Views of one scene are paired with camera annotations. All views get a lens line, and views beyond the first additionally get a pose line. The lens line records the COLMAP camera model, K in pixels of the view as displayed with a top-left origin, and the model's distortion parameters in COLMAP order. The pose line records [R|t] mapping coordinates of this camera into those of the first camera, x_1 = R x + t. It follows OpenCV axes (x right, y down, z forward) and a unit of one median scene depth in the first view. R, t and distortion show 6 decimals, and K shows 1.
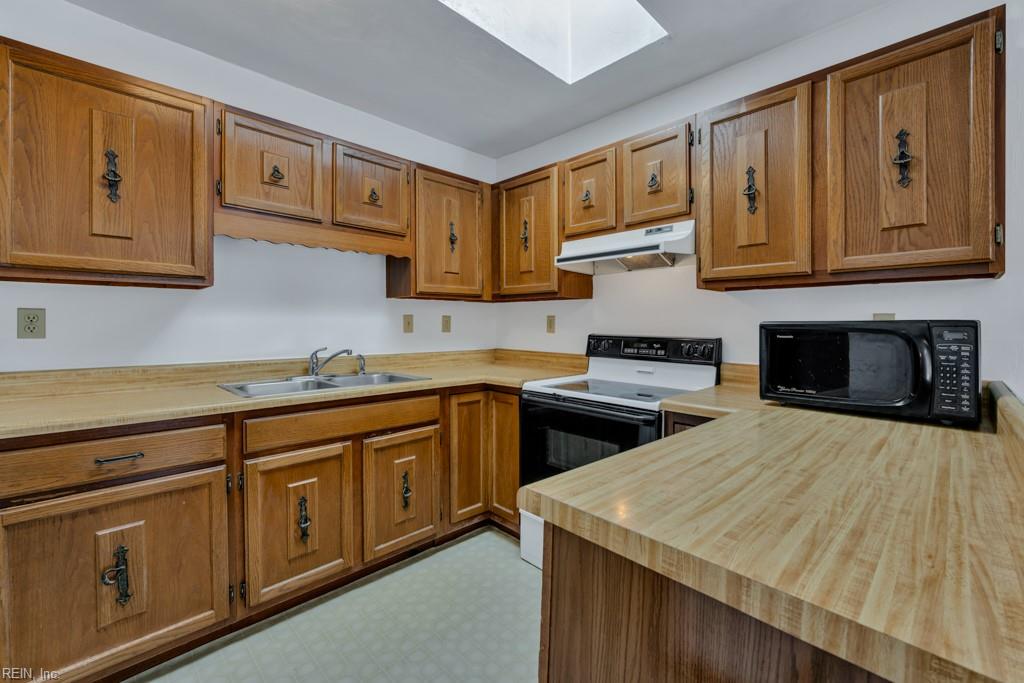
lens RADIAL K [[431.3, 0, 521.3], [0, 431.3, 329.0], [0, 0, 1]] dist [0.000620, 0.001149]
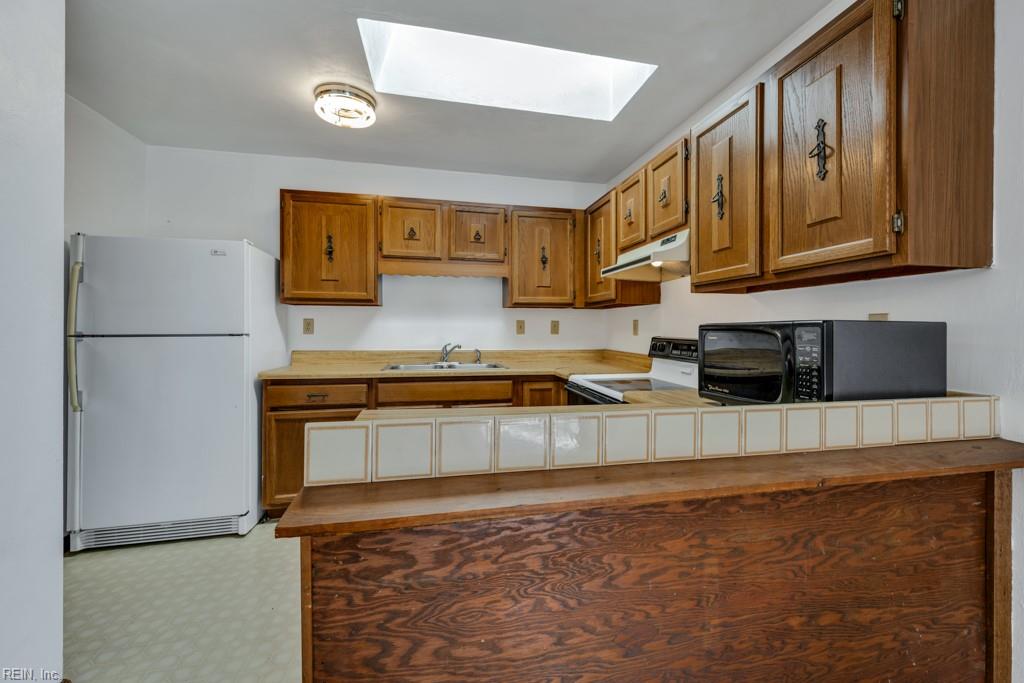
lens RADIAL K [[416.7, 0, 527.9], [0, 416.7, 328.9], [0, 0, 1]] dist [0.007700, -0.000835]
pose [[0.854333, 0.001080, -0.519724, 0.571098], [-0.007911, 0.999909, -0.010926, 0.008338], [0.519665, 0.013446, 0.854264, -0.079718]]
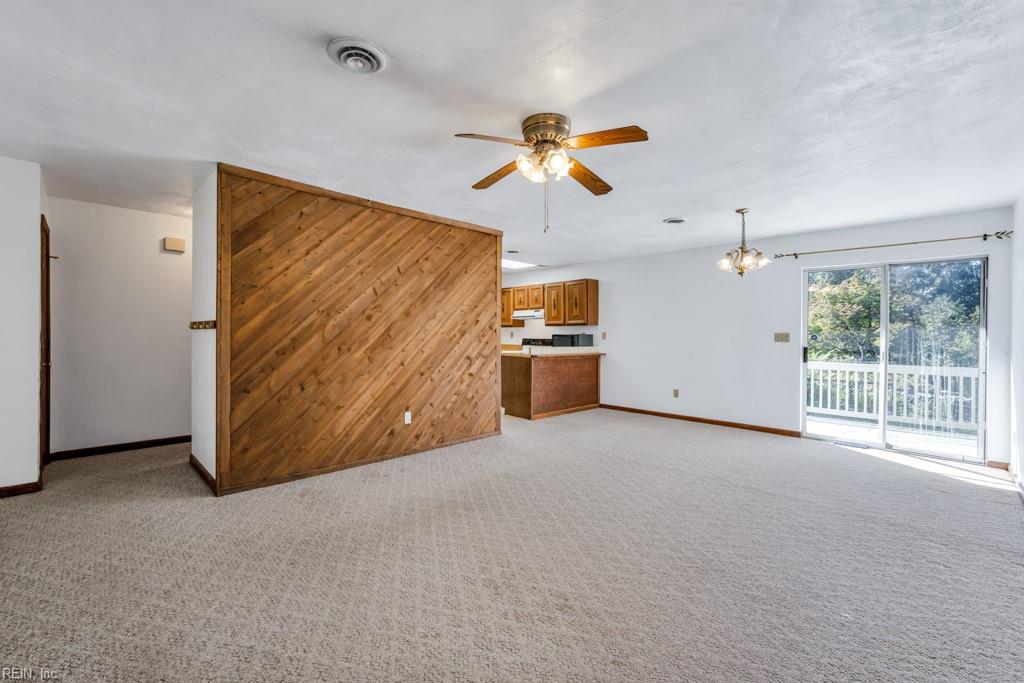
lens RADIAL K [[416.7, 0, 510.3], [0, 416.7, 335.6], [0, 0, 1]] dist [0.007700, -0.000835]
pose [[0.999896, 0.003685, 0.013964, 0.024165], [-0.003433, 0.999832, -0.018010, 0.063573], [-0.014028, 0.017960, 0.999740, -2.793770]]
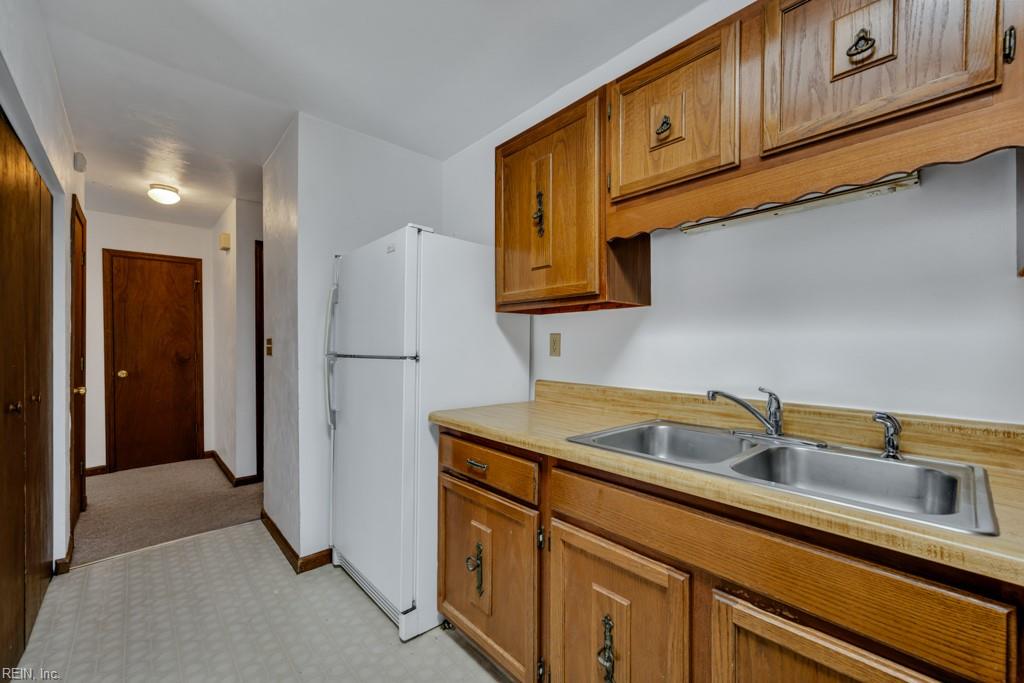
lens RADIAL K [[401.2, 0, 529.8], [0, 401.2, 348.3], [0, 0, 1]] dist [0.001503, -0.000046]
pose [[-0.027981, 0.006376, -0.999588, 0.075836], [-0.010116, 0.999927, 0.006662, -0.008867], [0.999557, 0.010298, -0.027915, 0.777415]]
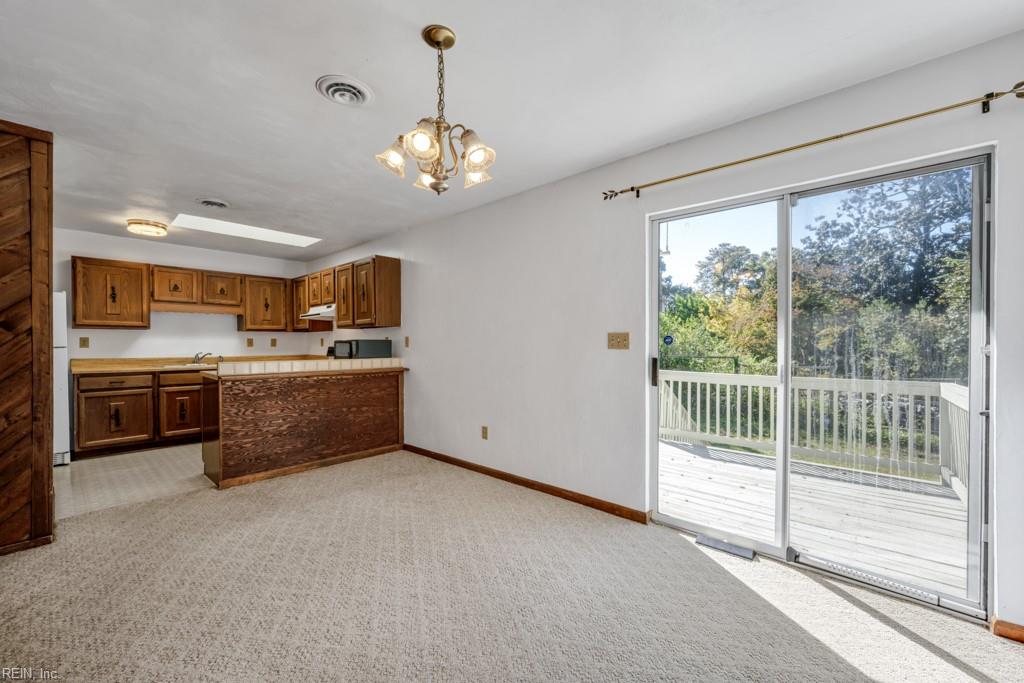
lens RADIAL K [[401.2, 0, 512.5], [0, 401.2, 342.9], [0, 0, 1]] dist [0.001503, -0.000046]
pose [[0.997151, -0.008095, 0.074996, 1.279398], [0.009542, 0.999775, -0.018951, 0.053760], [-0.074825, 0.019613, 0.997004, -1.578529]]
